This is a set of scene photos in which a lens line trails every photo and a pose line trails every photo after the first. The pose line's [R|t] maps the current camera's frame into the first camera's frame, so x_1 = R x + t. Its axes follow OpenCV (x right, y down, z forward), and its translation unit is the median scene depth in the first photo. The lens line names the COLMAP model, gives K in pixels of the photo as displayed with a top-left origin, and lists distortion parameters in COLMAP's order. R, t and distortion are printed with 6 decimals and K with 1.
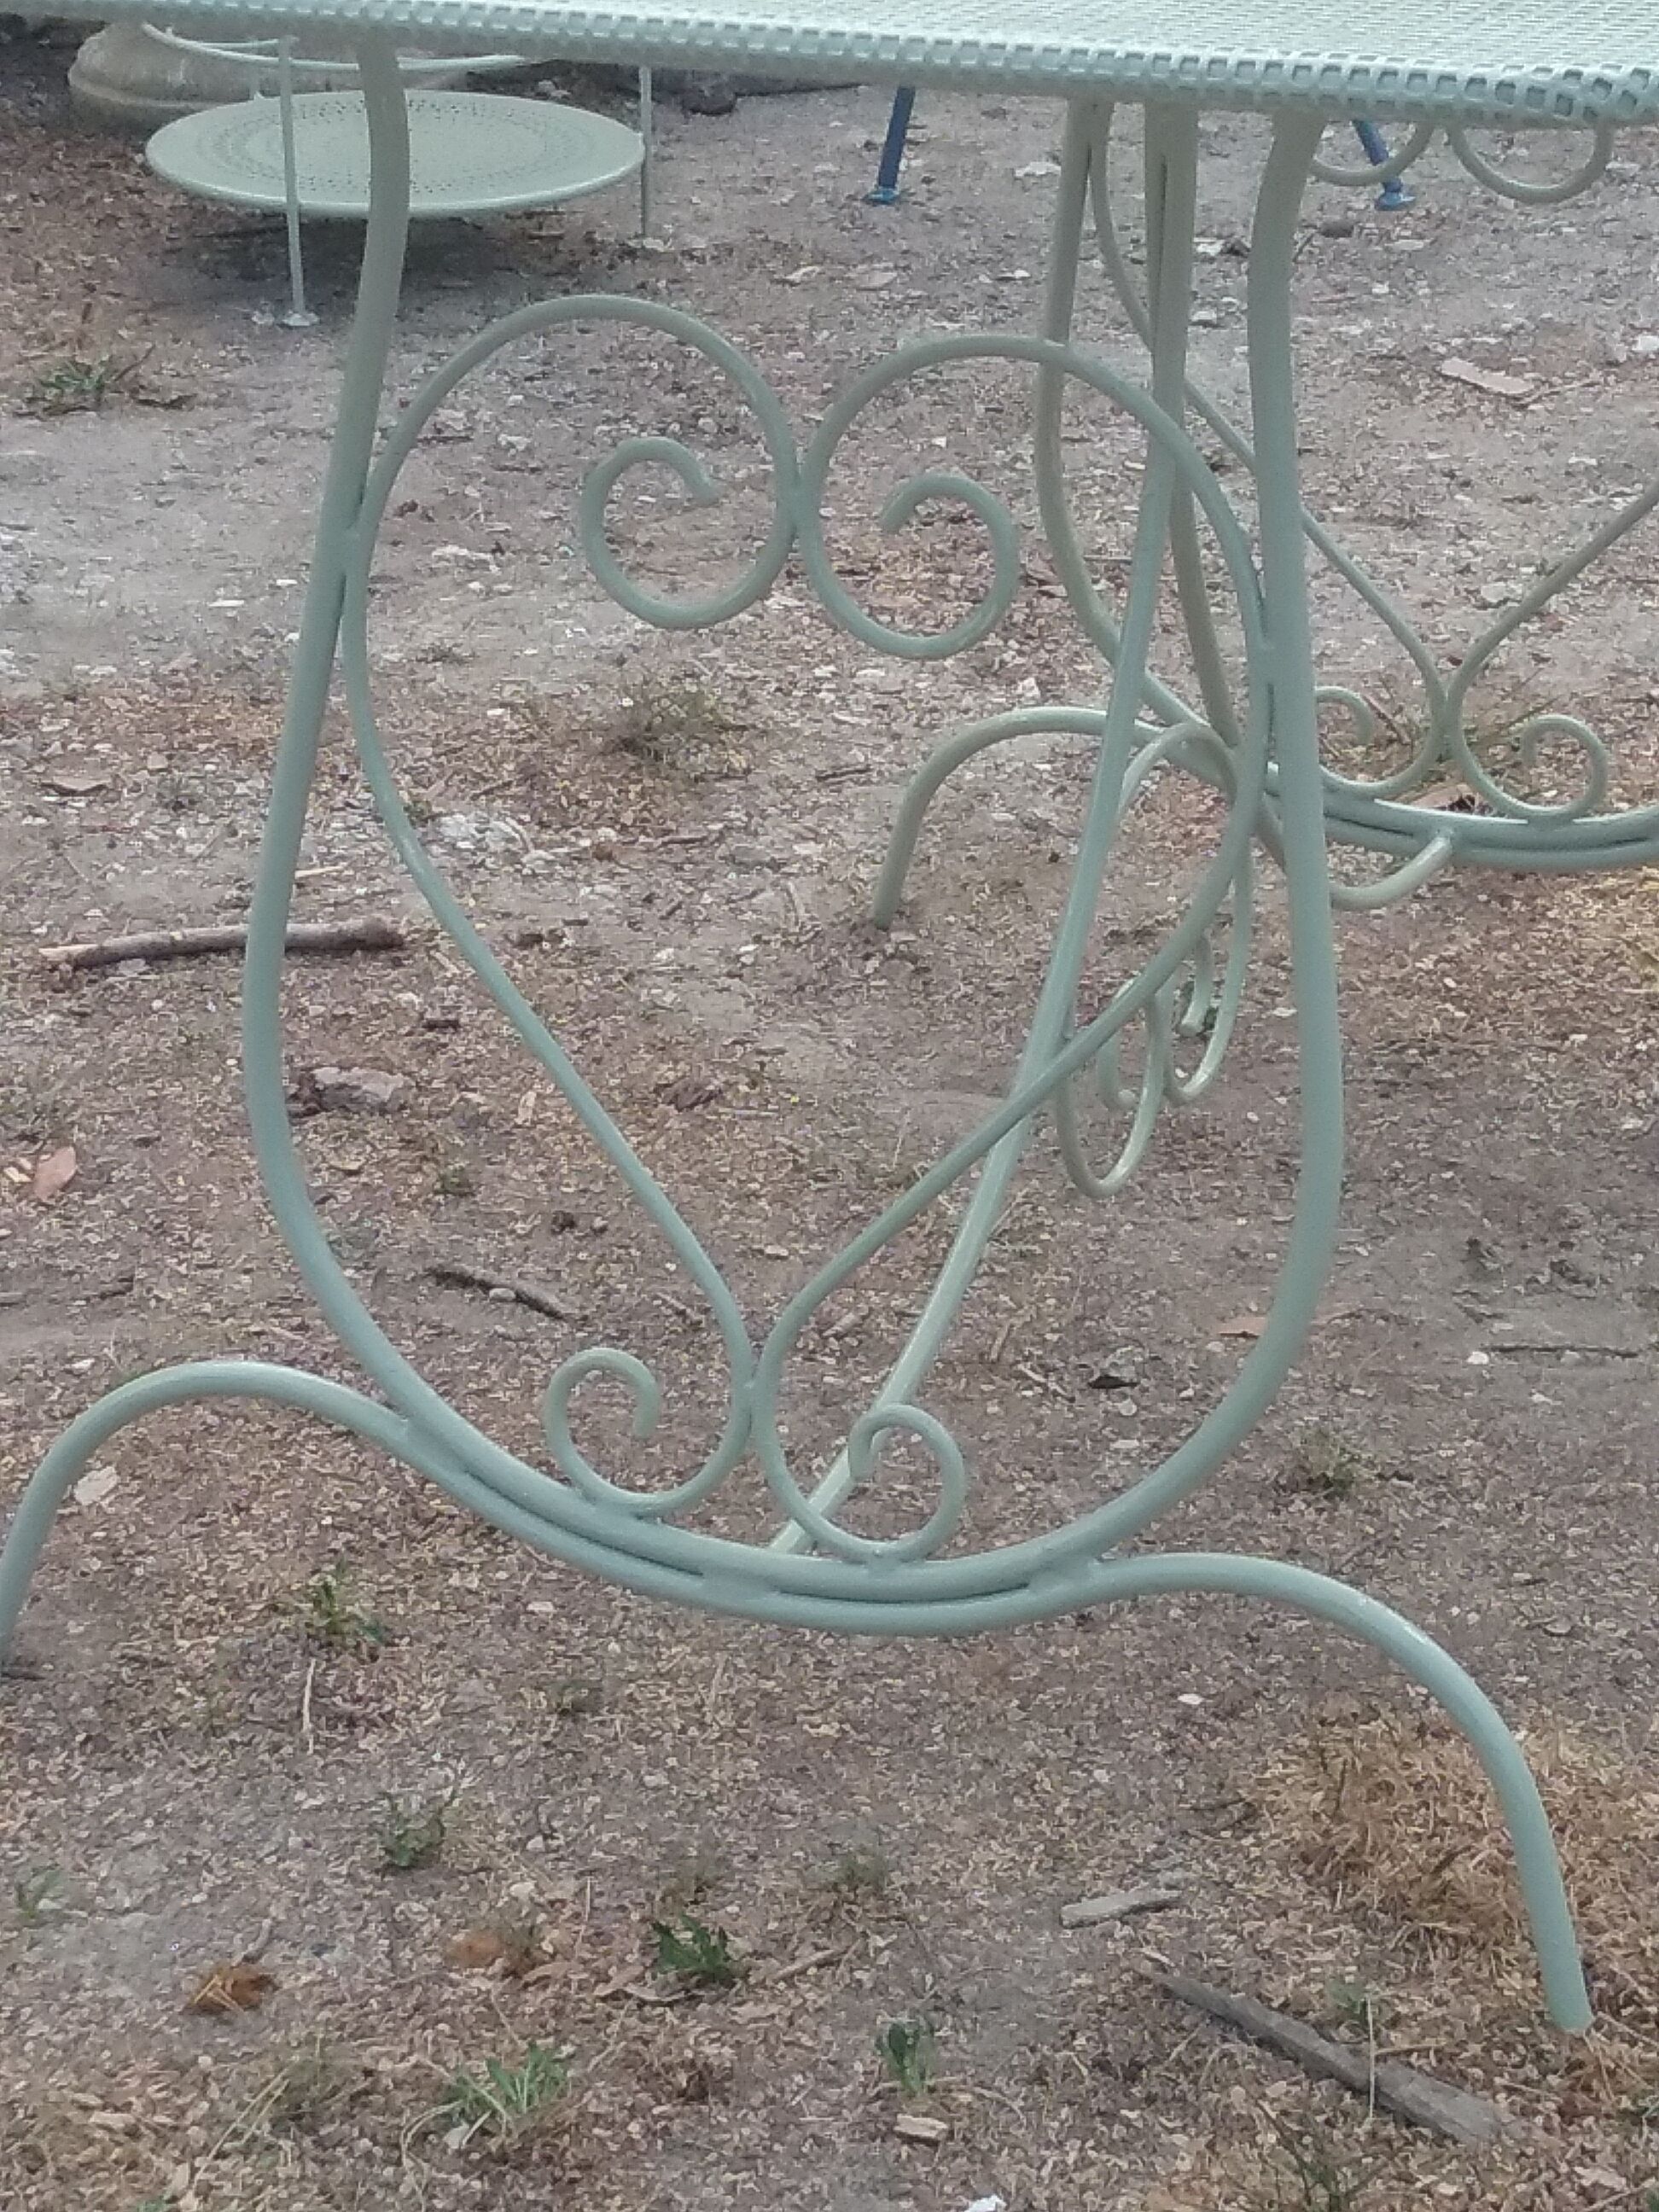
lens RADIAL K [[4913.3, 0, 829.5], [0, 4913.3, 1106.0], [0, 0, 1]] dist [-0.024297, 0.117152]
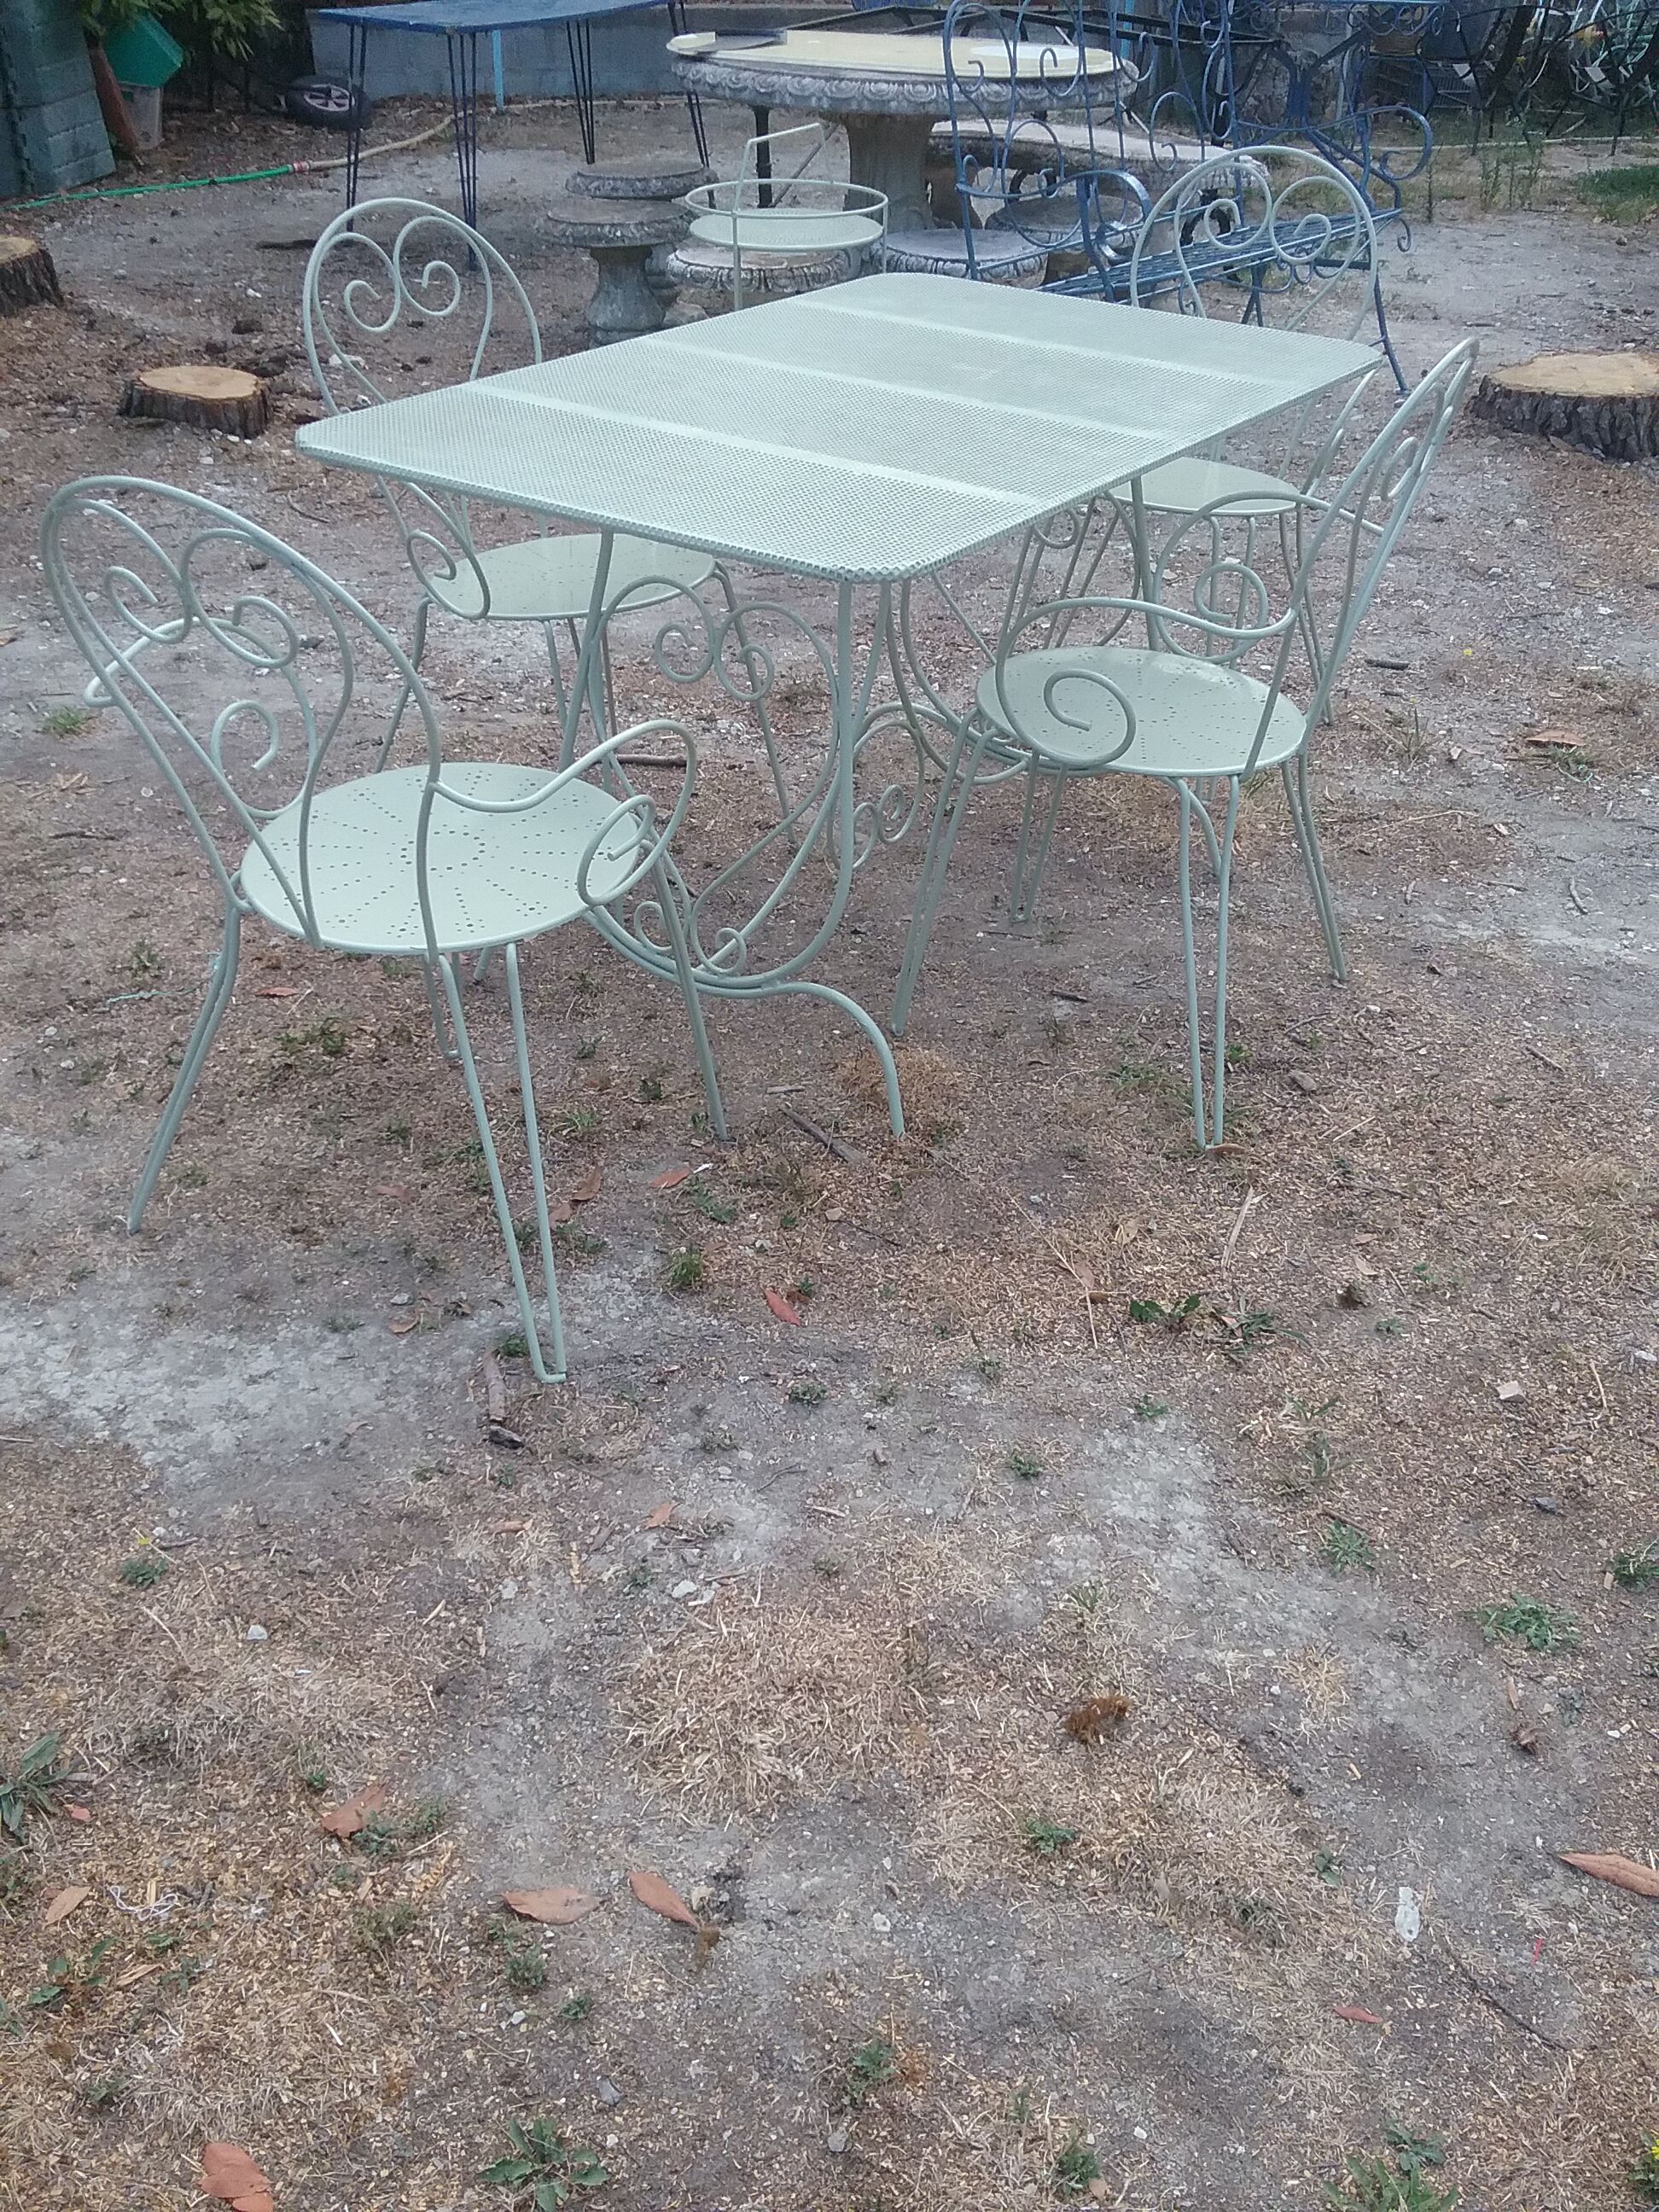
lens RADIAL K [[2071.7, 0, 829.5], [0, 2071.7, 1106.0], [0, 0, 1]] dist [0.093069, -0.183320]
pose [[0.985194, 0.098619, -0.140241, 0.196117], [-0.076713, 0.985114, 0.153839, -0.029910], [0.153324, -0.140803, 0.978093, -0.251593]]
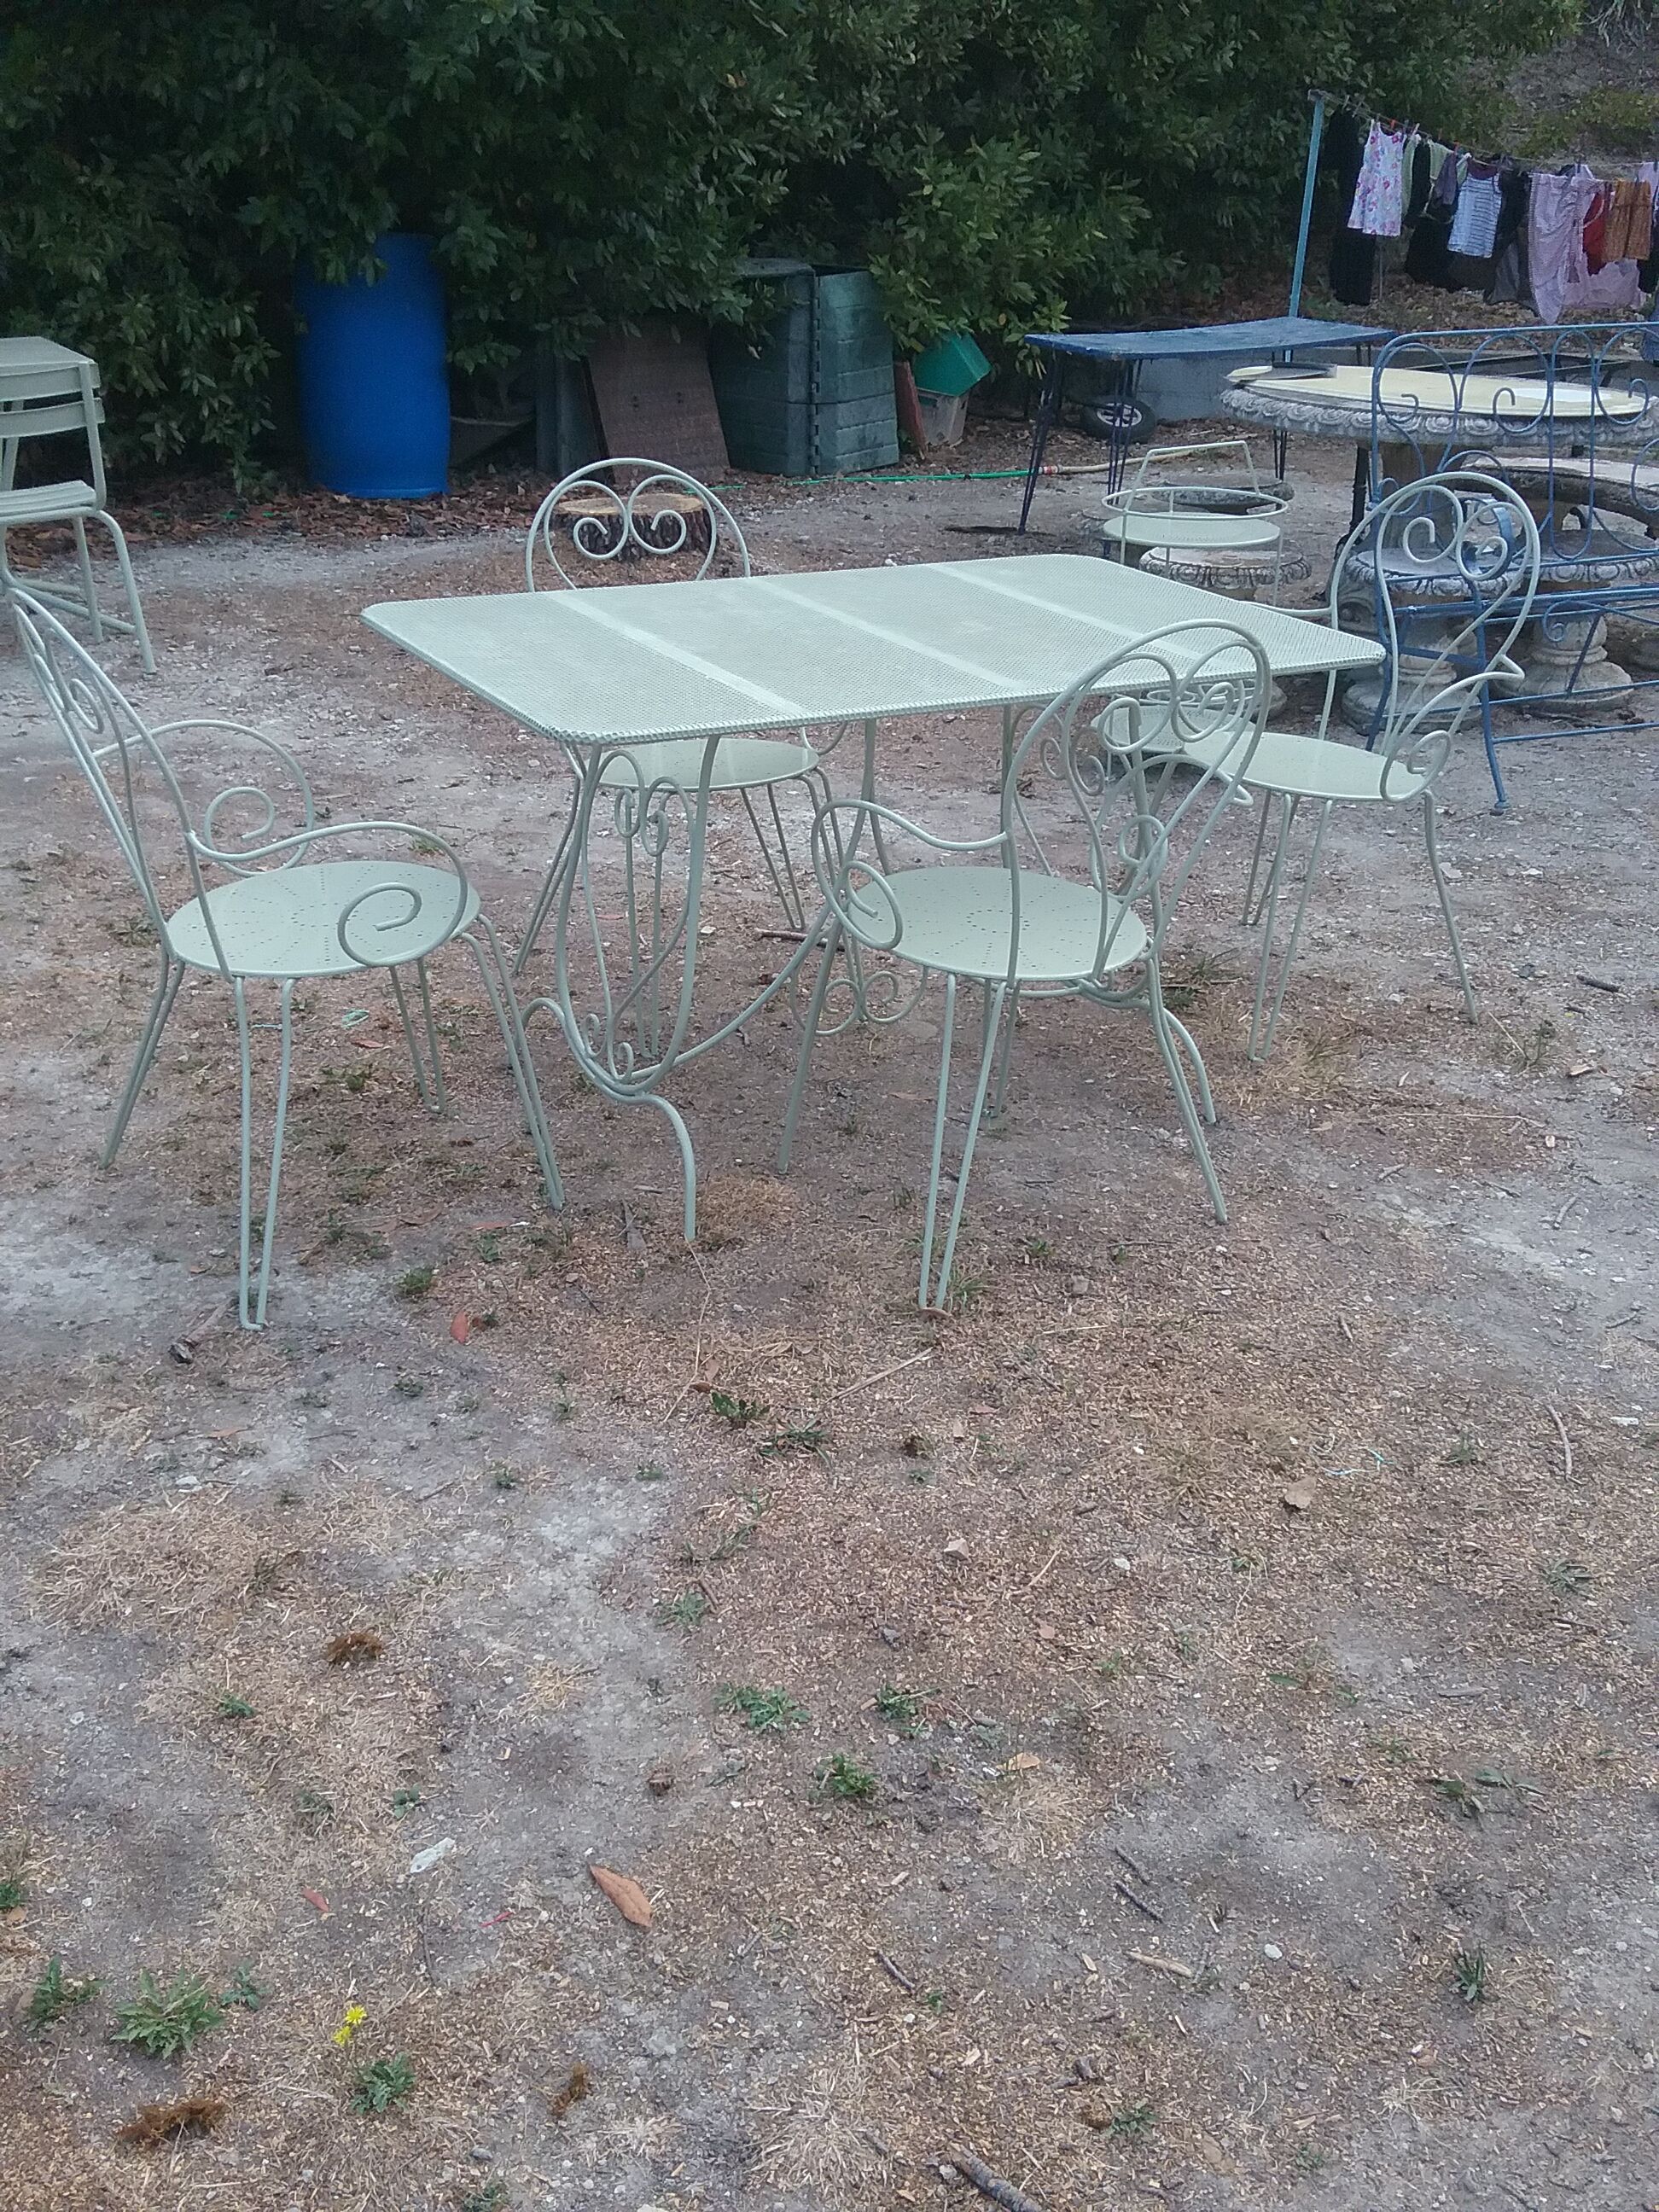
lens RADIAL K [[2040.2, 0, 829.5], [0, 2040.2, 1106.0], [0, 0, 1]] dist [0.110320, -0.241856]
pose [[0.804081, 0.259257, -0.535014, 0.698179], [-0.249110, 0.964023, 0.092756, -0.058190], [0.539814, 0.058694, 0.839736, -0.191094]]
